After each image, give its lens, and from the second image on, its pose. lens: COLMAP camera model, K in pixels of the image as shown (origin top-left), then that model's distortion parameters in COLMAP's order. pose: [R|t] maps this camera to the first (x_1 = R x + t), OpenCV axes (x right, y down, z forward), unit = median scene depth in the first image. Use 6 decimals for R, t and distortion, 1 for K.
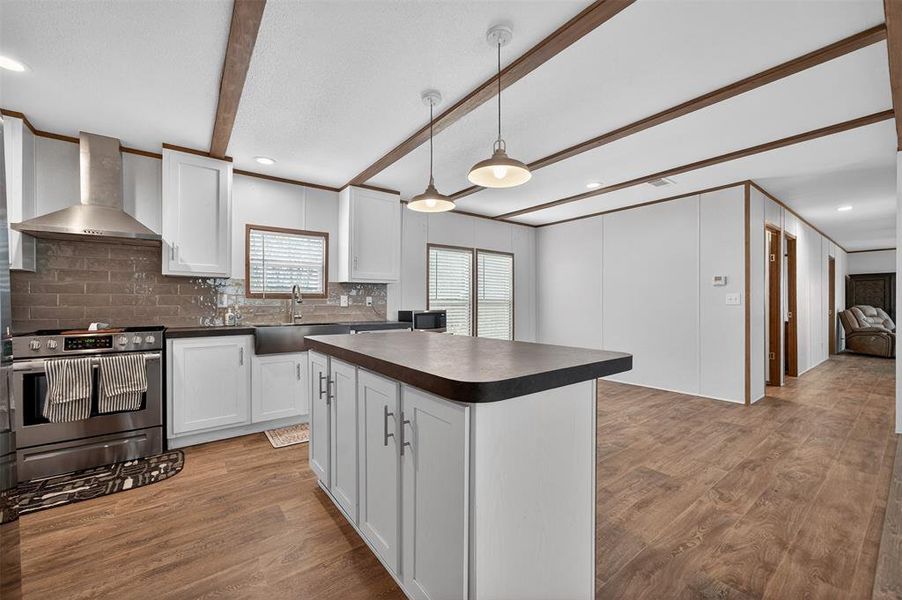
lens RADIAL K [[352.9, 0, 443.8], [0, 352.9, 301.4], [0, 0, 1]] dist [-0.002764, 0.001840]
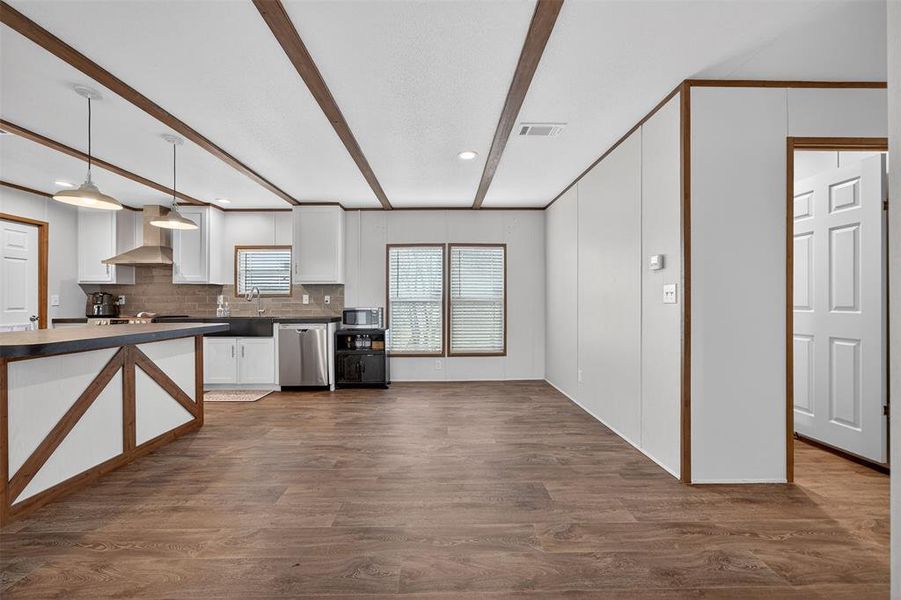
lens RADIAL K [[352.5, 0, 447.0], [0, 352.5, 300.0], [0, 0, 1]] dist [-0.002764, 0.001840]
pose [[0.806091, -0.000732, -0.591791, 0.870930], [0.002625, 0.999994, 0.002338, -0.000915], [0.591785, -0.003438, 0.806088, 0.321982]]
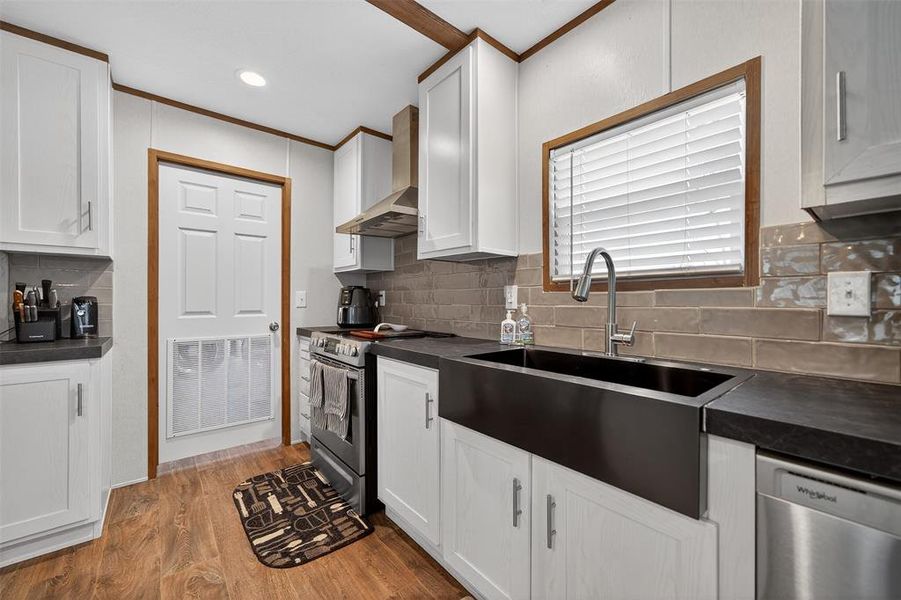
lens RADIAL K [[352.5, 0, 451.7], [0, 352.5, 298.3], [0, 0, 1]] dist [-0.002764, 0.001840]
pose [[0.055615, -0.002751, -0.998448, -0.059348], [0.005603, 0.999981, -0.002443, 0.001429], [0.998437, -0.005458, 0.055629, 0.752809]]
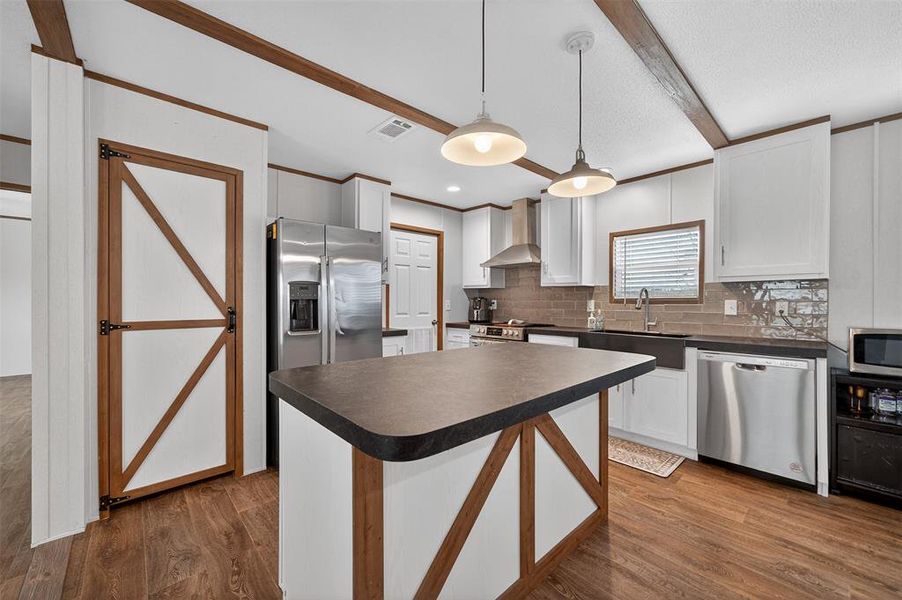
lens RADIAL K [[352.9, 0, 462.1], [0, 352.9, 302.8], [0, 0, 1]] dist [-0.002764, 0.001840]
pose [[0.132708, 0.010866, -0.991096, 0.381278], [0.002666, 0.999932, 0.011320, -0.021664], [0.991152, -0.004145, 0.132670, 0.377939]]
